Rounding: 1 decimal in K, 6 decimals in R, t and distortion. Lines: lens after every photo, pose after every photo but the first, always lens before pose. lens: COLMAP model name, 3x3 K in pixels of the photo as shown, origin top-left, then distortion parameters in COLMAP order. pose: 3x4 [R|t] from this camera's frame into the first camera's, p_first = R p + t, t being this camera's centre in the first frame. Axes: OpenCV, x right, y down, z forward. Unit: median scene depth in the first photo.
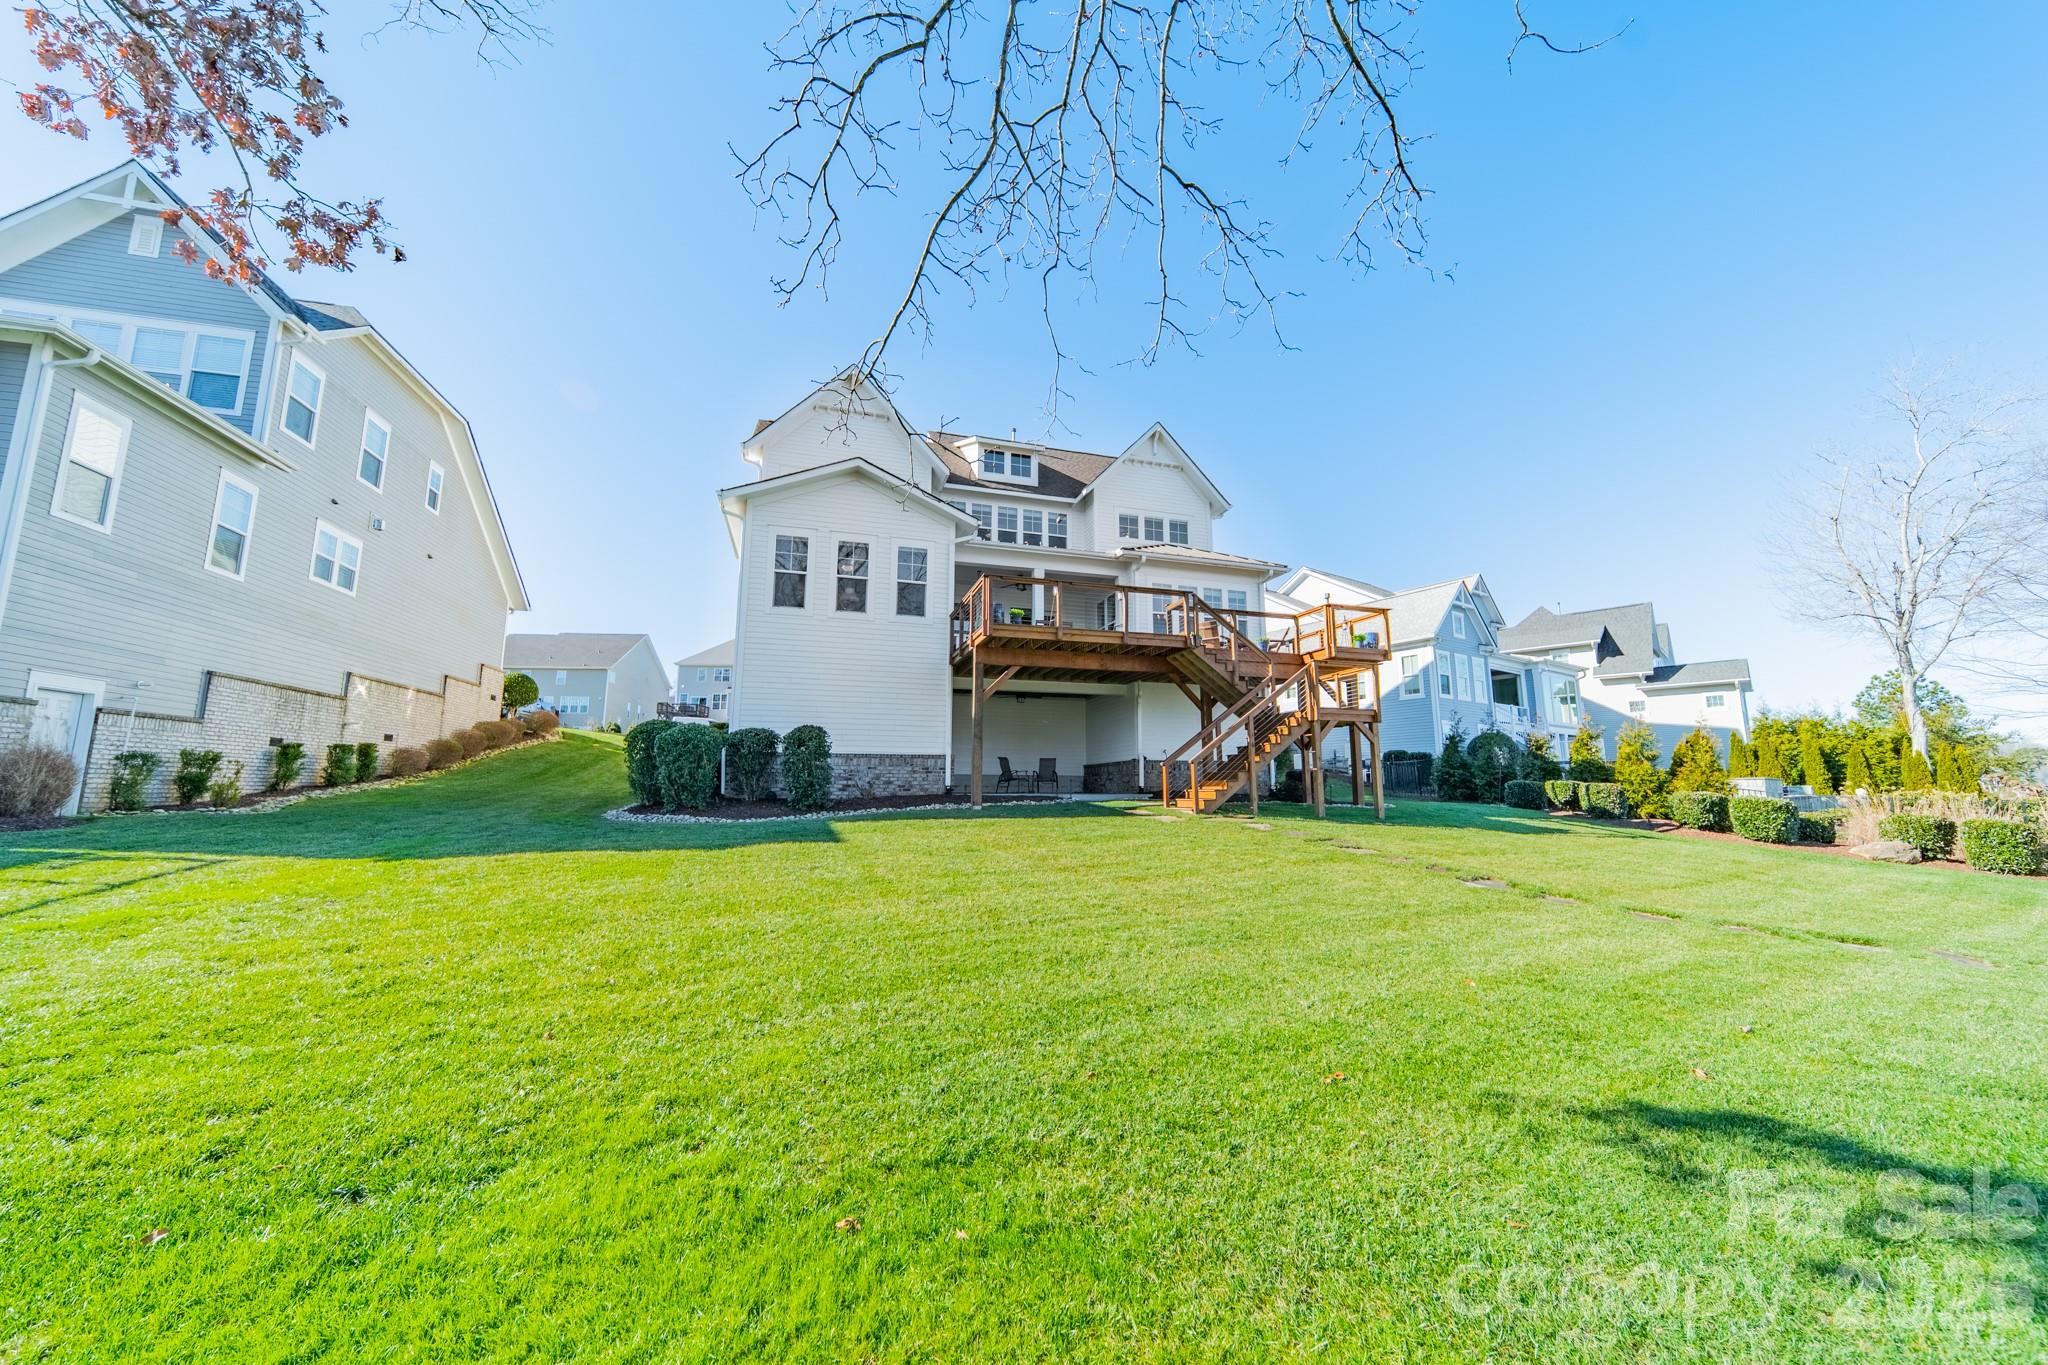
lens RADIAL K [[740.2, 0, 1039.4], [0, 740.2, 674.7], [0, 0, 1]] dist [0.001143, 0.000137]
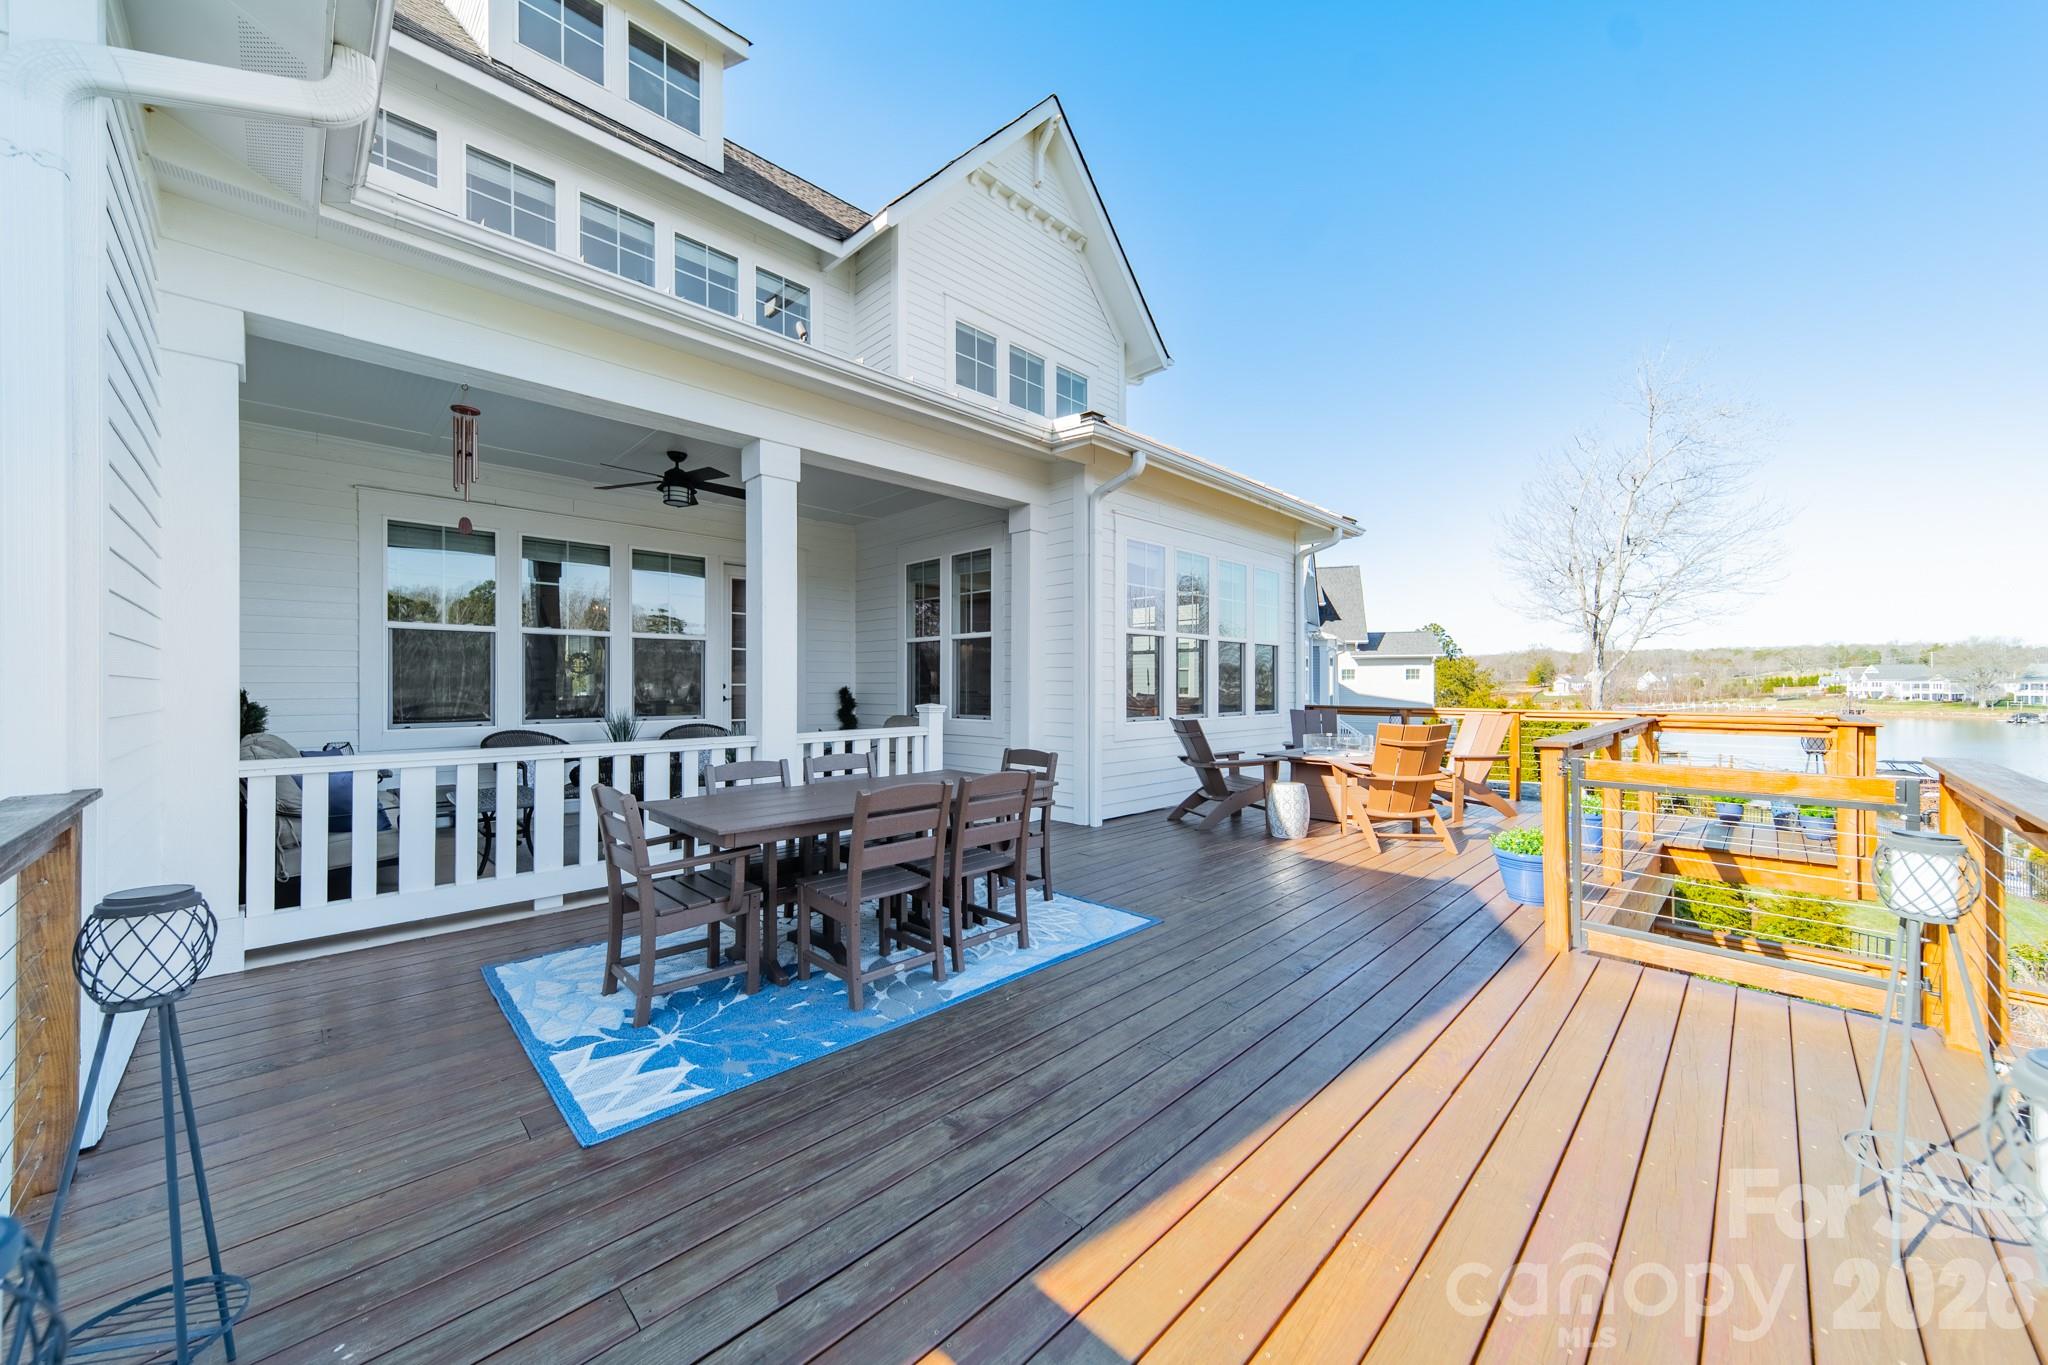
lens RADIAL K [[746.4, 0, 1024.0], [0, 746.4, 682.5], [0, 0, 1]] dist [-0.000307, -0.000040]
pose [[0.884575, -0.003962, 0.466380, -0.038035], [-0.065010, 0.989155, 0.131706, -0.086246], [-0.461844, -0.146824, 0.874724, 0.617547]]
